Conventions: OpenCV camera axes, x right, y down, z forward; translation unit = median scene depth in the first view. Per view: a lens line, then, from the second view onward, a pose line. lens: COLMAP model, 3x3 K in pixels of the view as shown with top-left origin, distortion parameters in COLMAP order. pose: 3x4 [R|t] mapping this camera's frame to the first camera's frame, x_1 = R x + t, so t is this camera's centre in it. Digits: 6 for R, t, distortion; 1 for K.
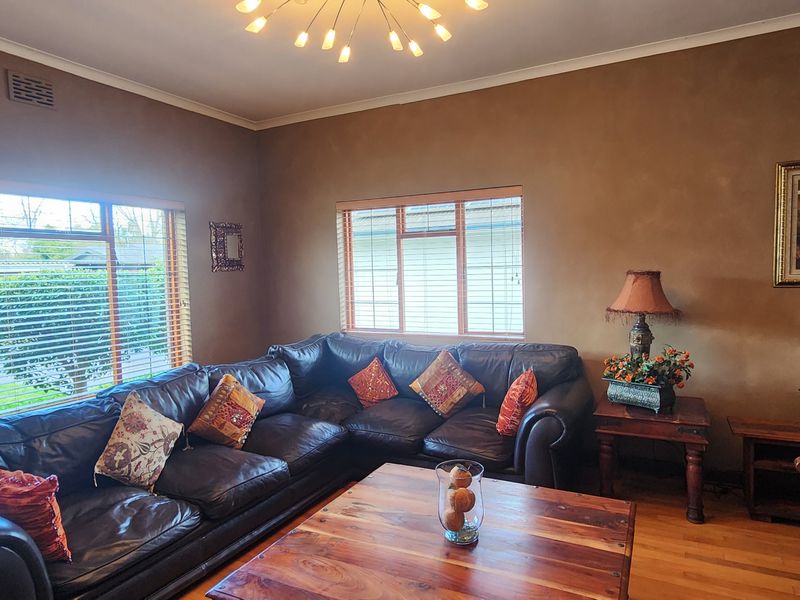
lens RADIAL K [[569.8, 0, 401.1], [0, 569.8, 266.8], [0, 0, 1]] dist [0.225871, -0.000312]
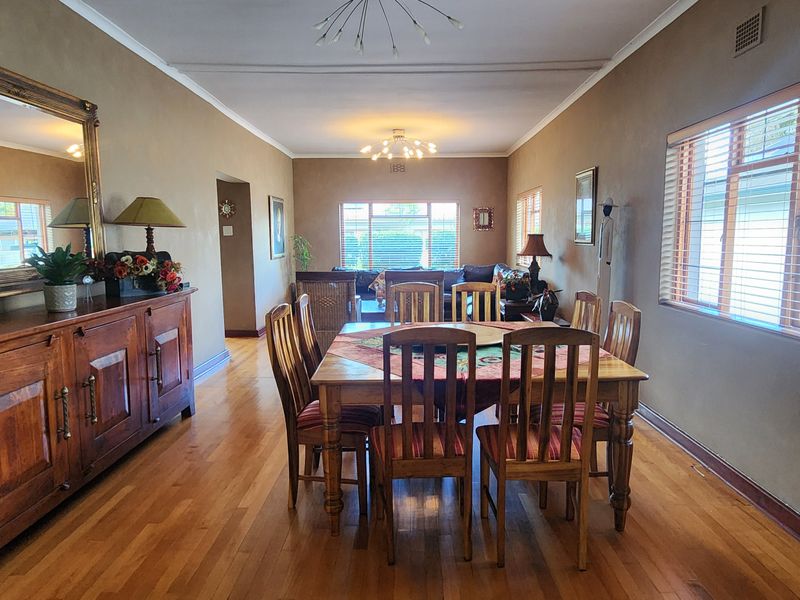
lens RADIAL K [[555.0, 0, 400.0], [0, 555.0, 300.0], [0, 0, 1]] dist [0.026561, -0.000775]
pose [[0.455310, 0.098427, -0.884876, 1.942395], [-0.001524, 0.993955, 0.109776, 0.050864], [0.890332, -0.048634, 0.452707, -0.215824]]
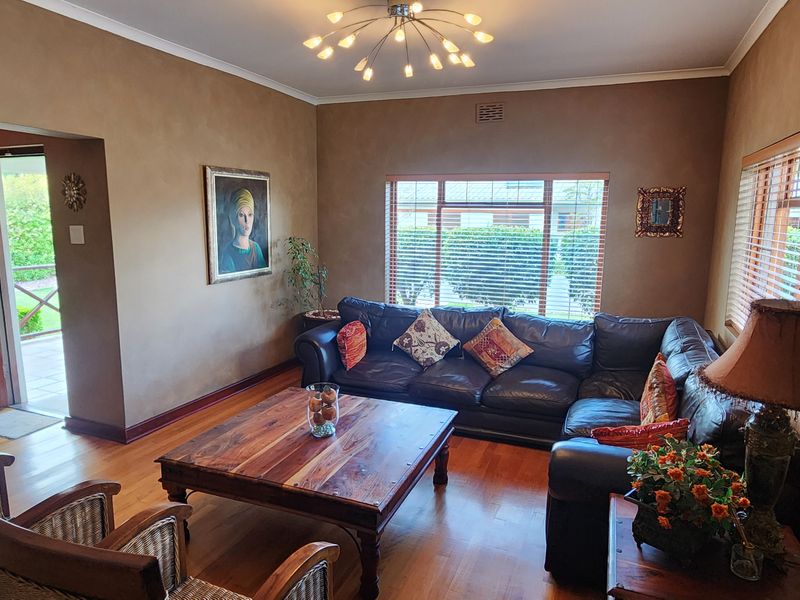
lens RADIAL K [[555.0, 0, 400.0], [0, 555.0, 300.0], [0, 0, 1]] dist [0.026561, -0.000775]
pose [[0.109414, 0.154129, -0.981974, 0.889808], [-0.023143, 0.988032, 0.152502, -0.032669], [0.993727, 0.006040, 0.111672, 0.689992]]
